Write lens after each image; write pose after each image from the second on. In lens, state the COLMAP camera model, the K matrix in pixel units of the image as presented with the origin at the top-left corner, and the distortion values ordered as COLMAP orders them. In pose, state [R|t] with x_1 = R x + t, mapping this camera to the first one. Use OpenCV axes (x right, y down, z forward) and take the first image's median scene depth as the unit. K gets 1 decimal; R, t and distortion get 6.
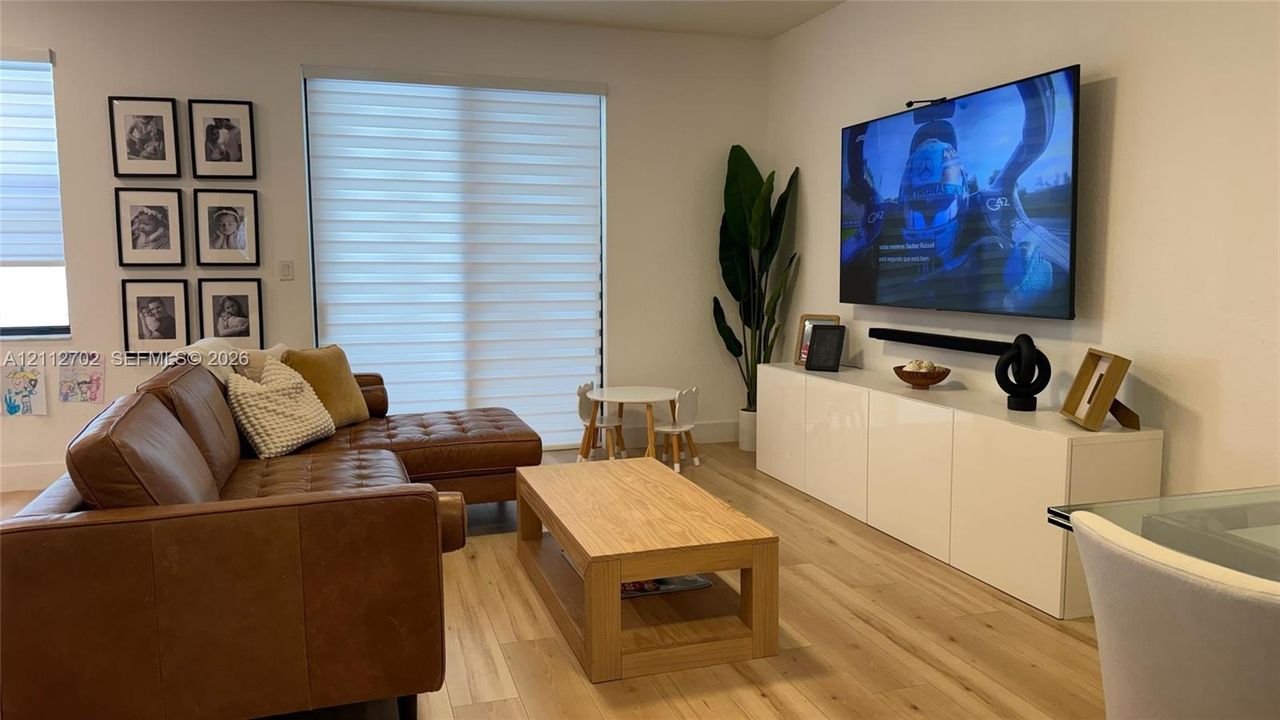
lens RADIAL K [[941.9, 0, 641.7], [0, 941.9, 354.5], [0, 0, 1]] dist [0.007004, -0.000137]
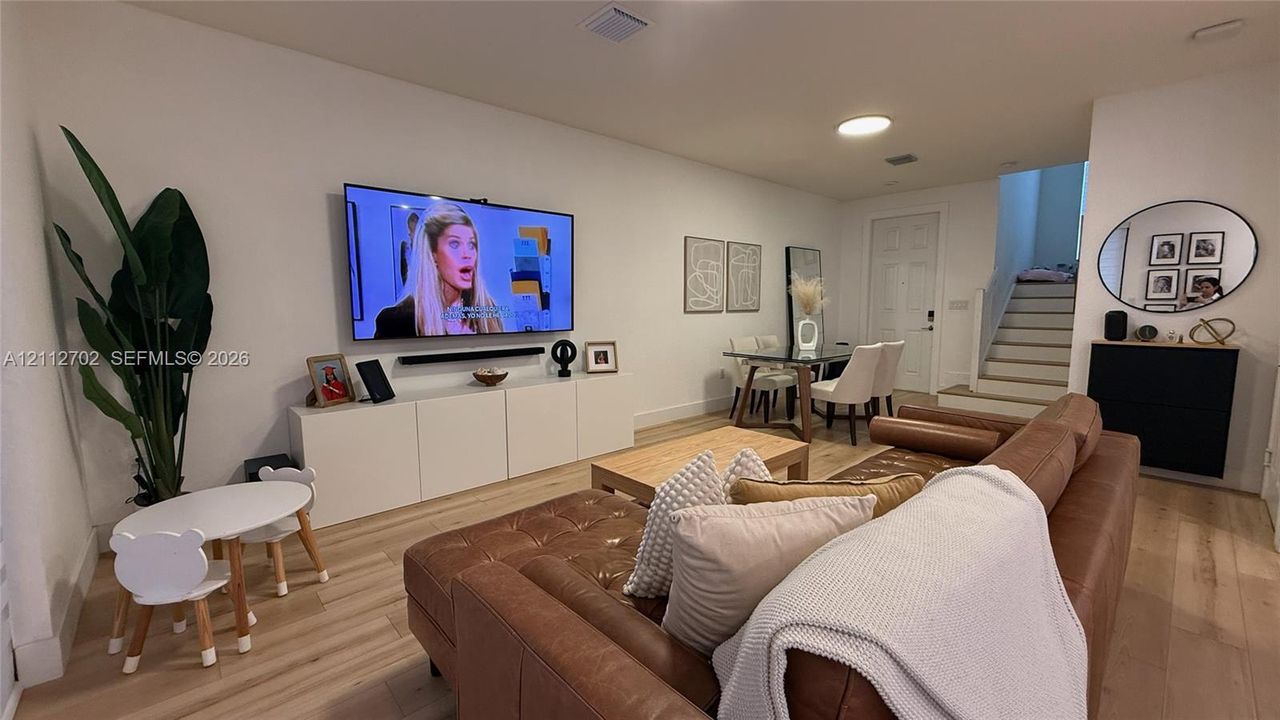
lens RADIAL K [[514.3, 0, 648.7], [0, 514.3, 357.0], [0, 0, 1]] dist [-0.001042, -0.000071]
pose [[-0.426193, -0.108989, 0.898043, -0.587471], [0.095605, 0.981730, 0.164518, -0.128414], [-0.899566, 0.155974, -0.407986, 1.134255]]
